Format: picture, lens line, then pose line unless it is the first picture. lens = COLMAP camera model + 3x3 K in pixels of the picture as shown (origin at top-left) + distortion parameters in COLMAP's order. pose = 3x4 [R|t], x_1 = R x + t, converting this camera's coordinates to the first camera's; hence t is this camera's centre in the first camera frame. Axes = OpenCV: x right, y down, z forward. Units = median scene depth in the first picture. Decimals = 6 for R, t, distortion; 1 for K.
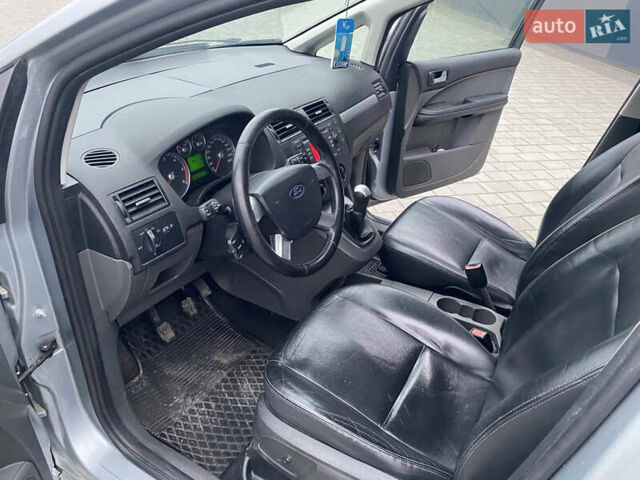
lens RADIAL K [[482.5, 0, 320.0], [0, 482.5, 240.0], [0, 0, 1]] dist [0.006672, -0.005216]
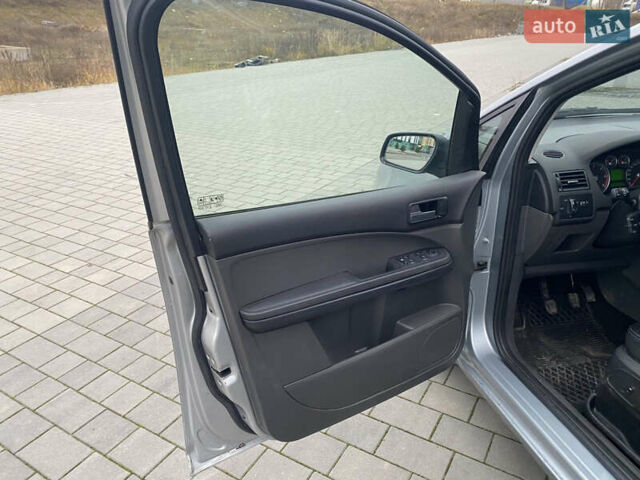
lens RADIAL K [[488.0, 0, 320.0], [0, 488.0, 240.0], [0, 0, 1]] dist [0.037704, -0.026649]
pose [[0.691551, 0.196078, -0.695206, 0.162812], [-0.329513, 0.942109, -0.062065, 0.360488], [0.642790, 0.272000, 0.716126, -0.474355]]
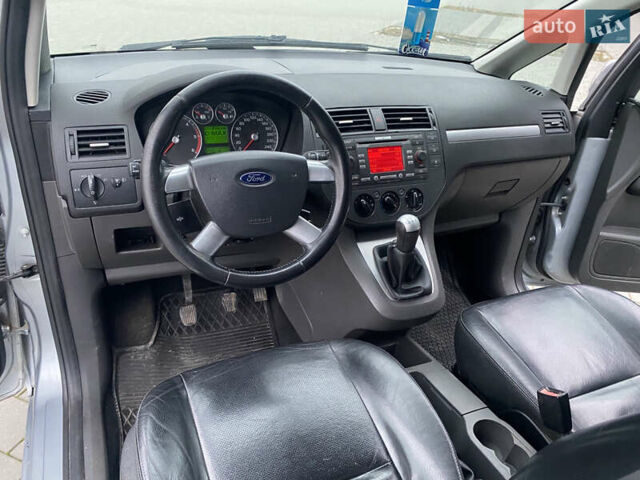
lens RADIAL K [[482.5, 0, 320.0], [0, 482.5, 240.0], [0, 0, 1]] dist [0.006672, -0.005216]
pose [[0.805148, 0.274753, -0.525593, 0.406220], [-0.328537, 0.944442, -0.009575, -0.029248], [0.493762, 0.180387, 0.850682, 0.344872]]
